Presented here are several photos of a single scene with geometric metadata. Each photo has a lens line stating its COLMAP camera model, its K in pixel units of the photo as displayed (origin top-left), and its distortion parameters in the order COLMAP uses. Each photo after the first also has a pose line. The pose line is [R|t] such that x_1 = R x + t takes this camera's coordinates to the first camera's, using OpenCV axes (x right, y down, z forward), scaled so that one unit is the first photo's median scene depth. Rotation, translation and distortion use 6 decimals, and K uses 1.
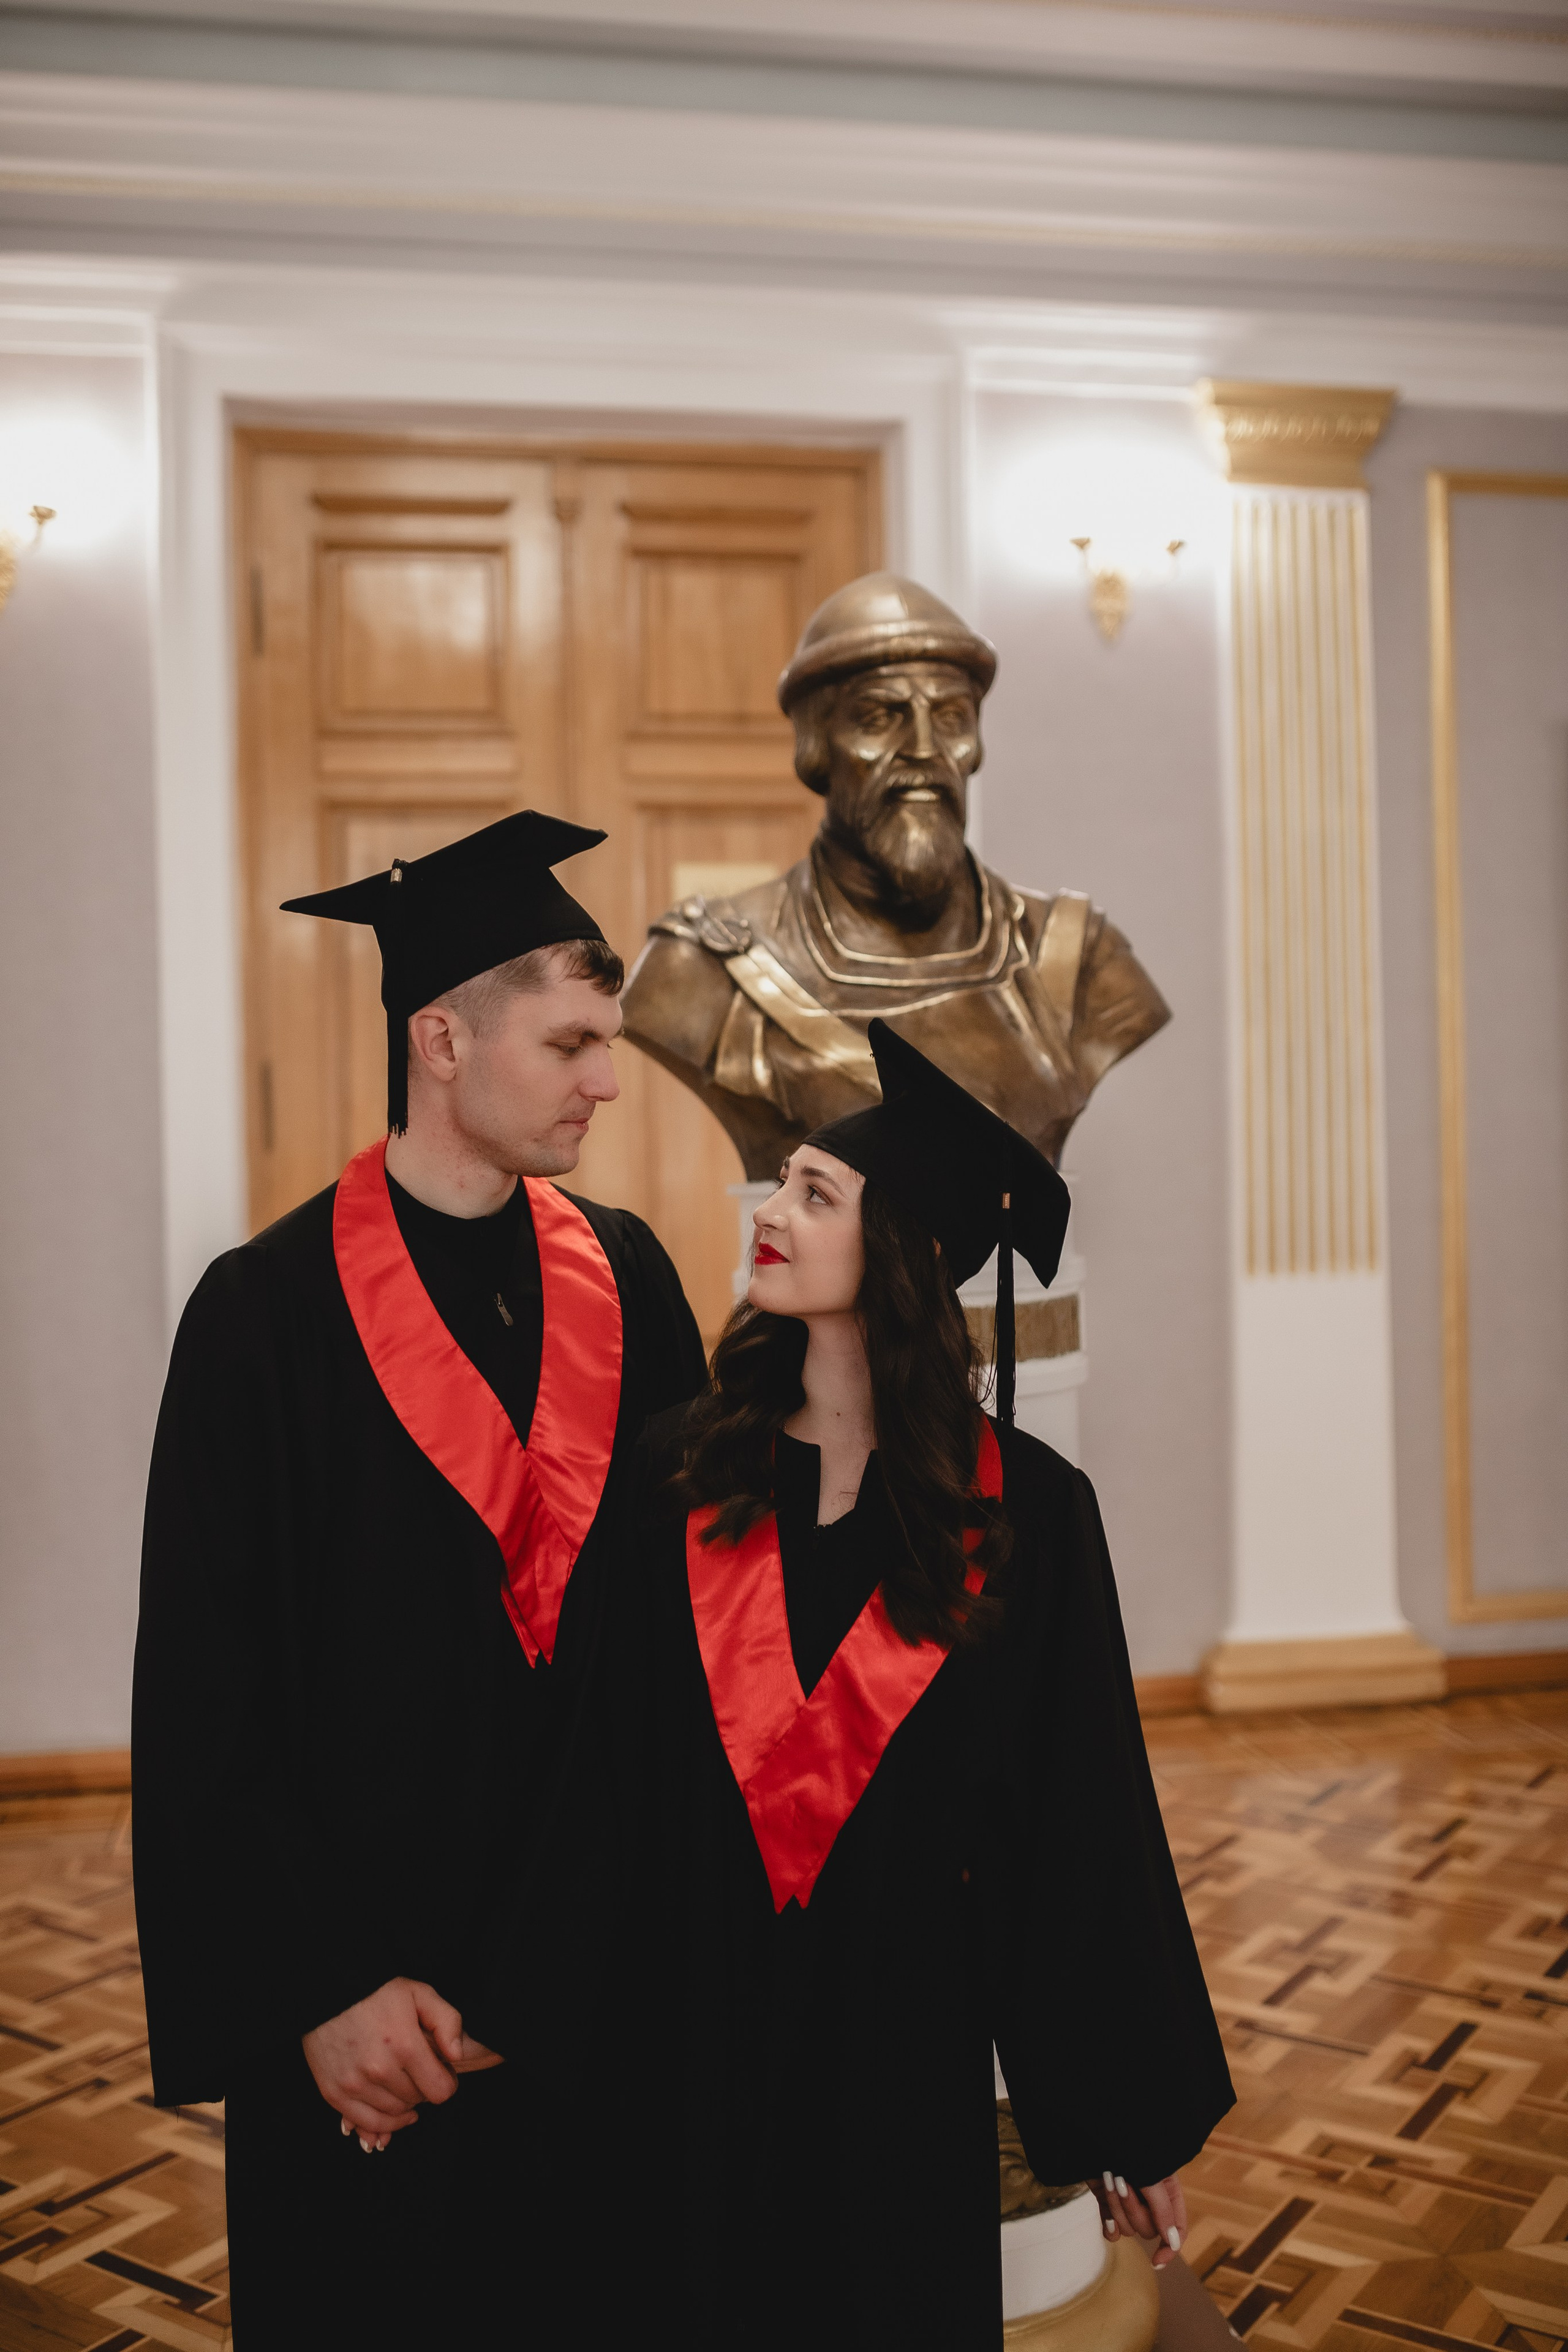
lens RADIAL K [[2269.0, 0, 782.2], [0, 2269.0, 1174.4], [0, 0, 1]] dist [-0.037924, 0.000000]
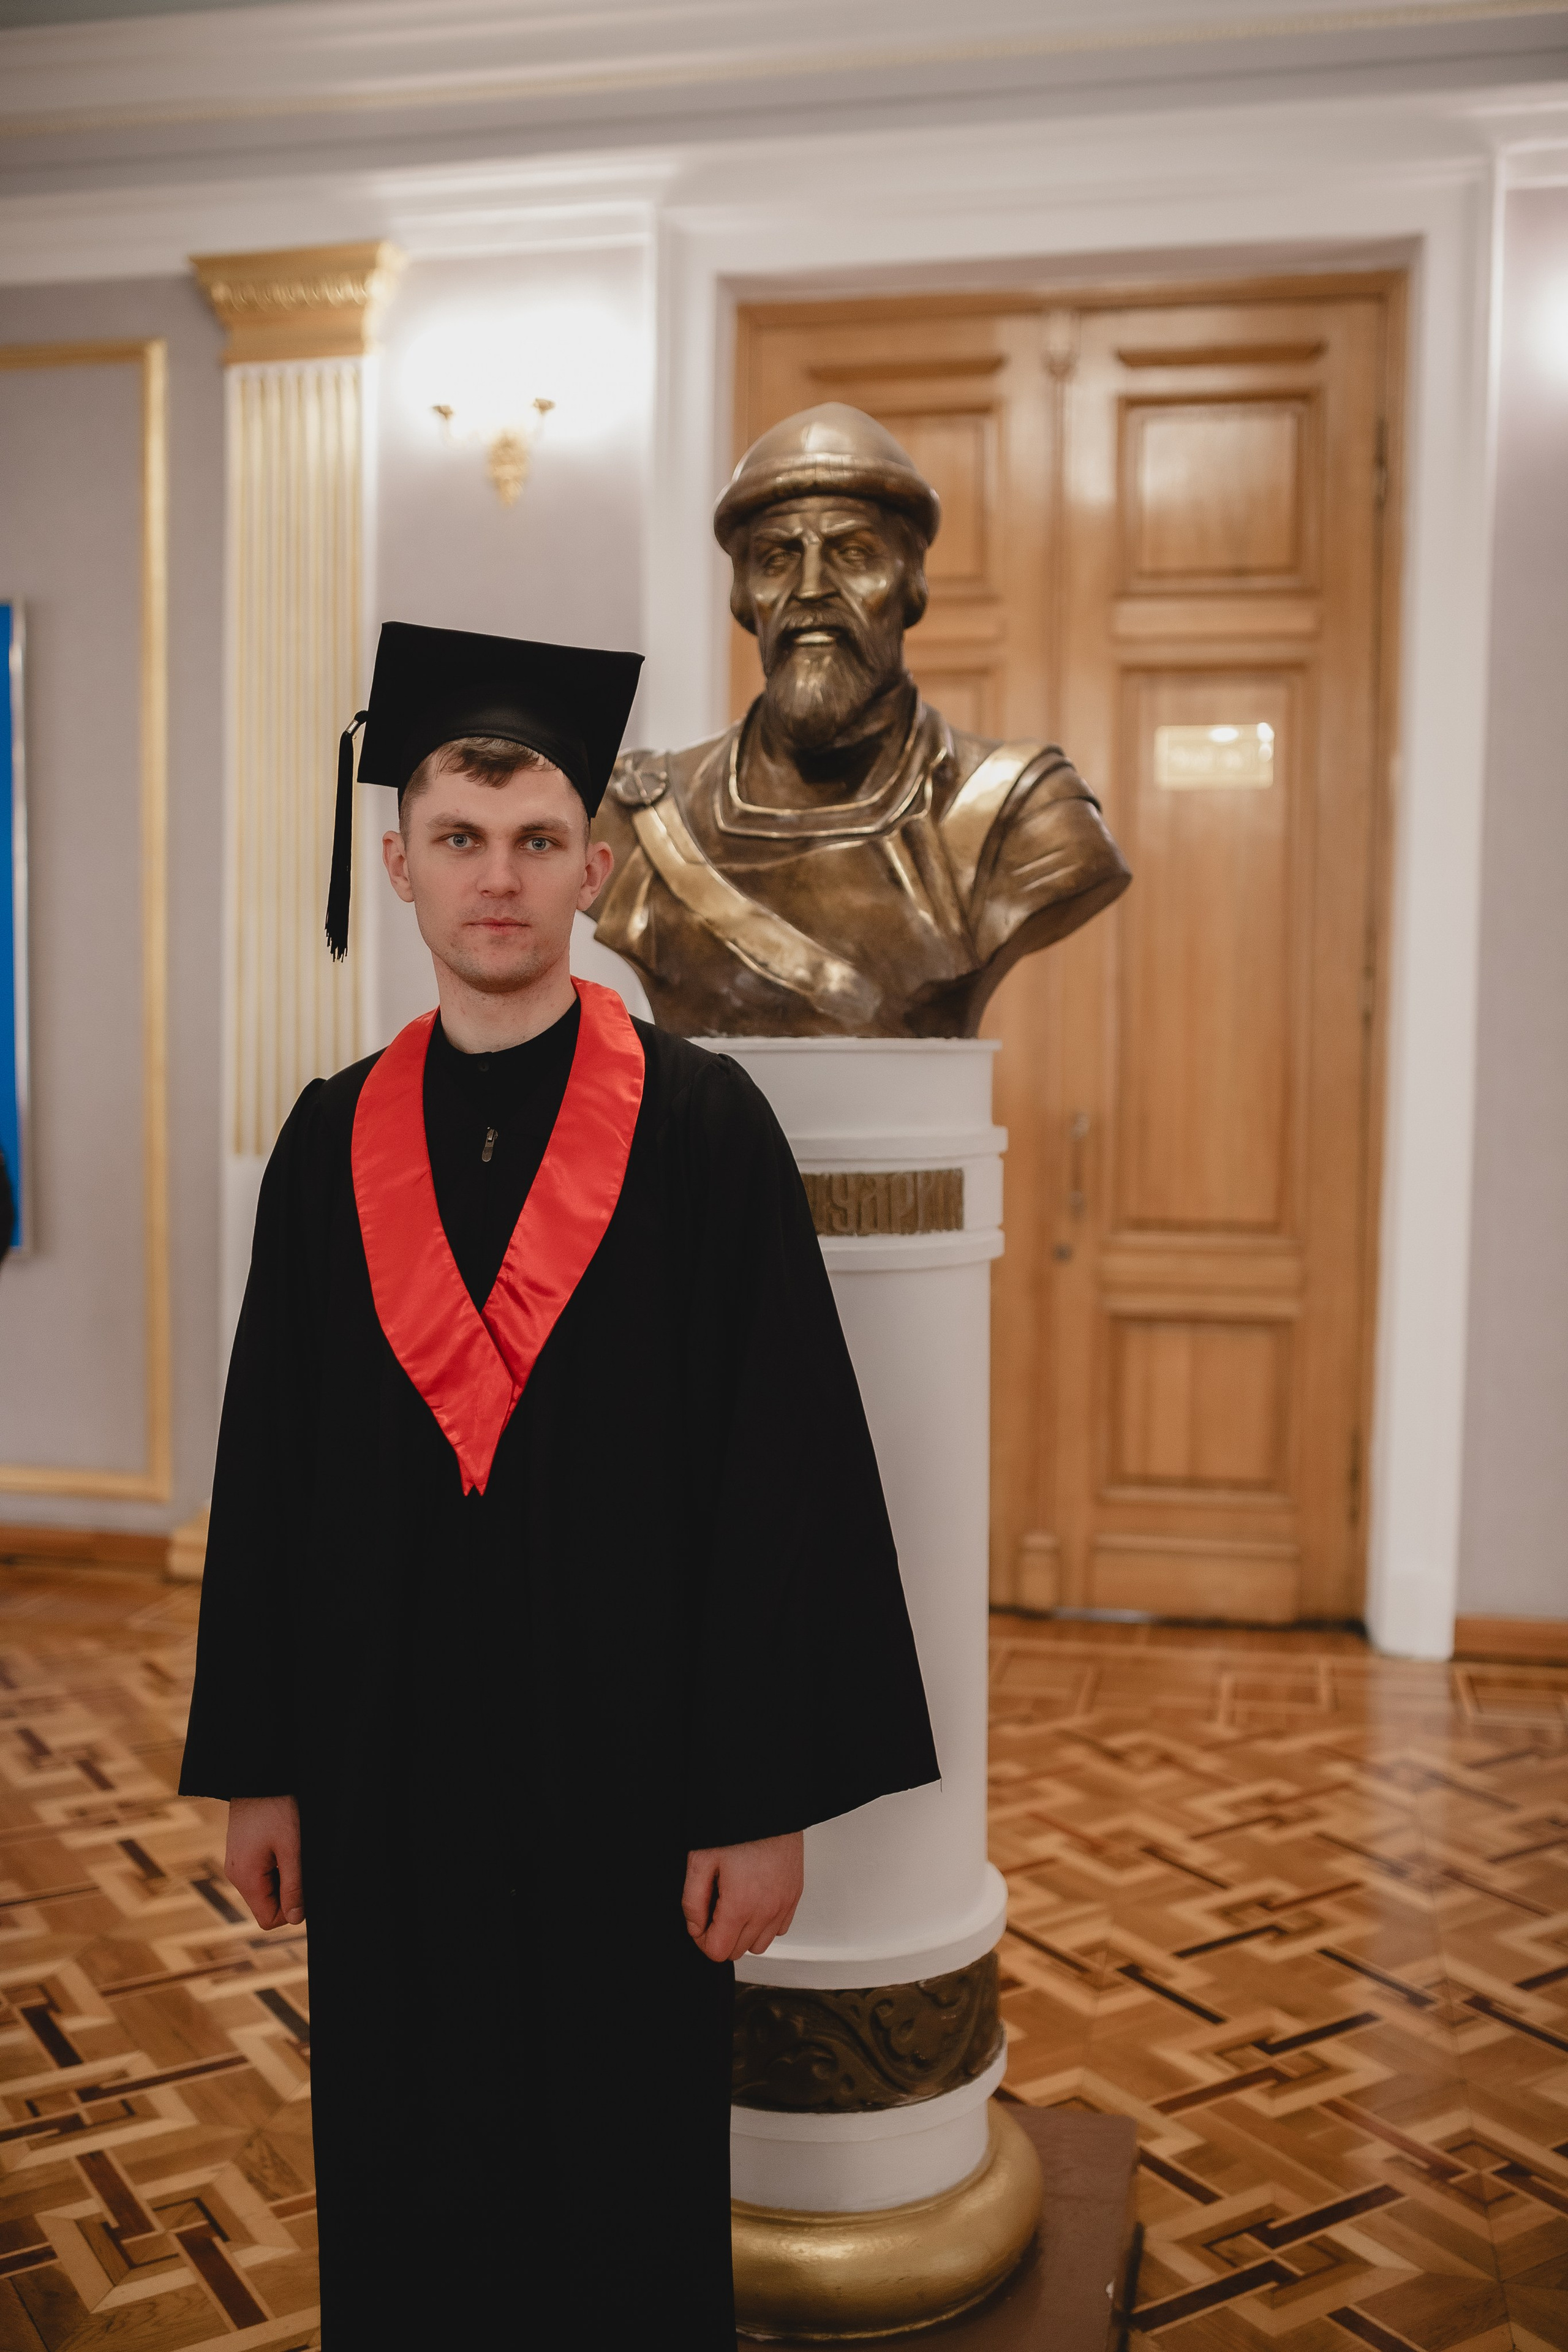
lens RADIAL K [[2269.0, 0, 787.5], [0, 2269.0, 1184.2], [0, 0, 1]] dist [-0.037924, 0.000000]
pose [[0.918401, 0.057468, -0.391455, 0.433010], [-0.035546, 0.997379, 0.063026, 0.002343], [0.394051, -0.043968, 0.918036, 0.110347]]
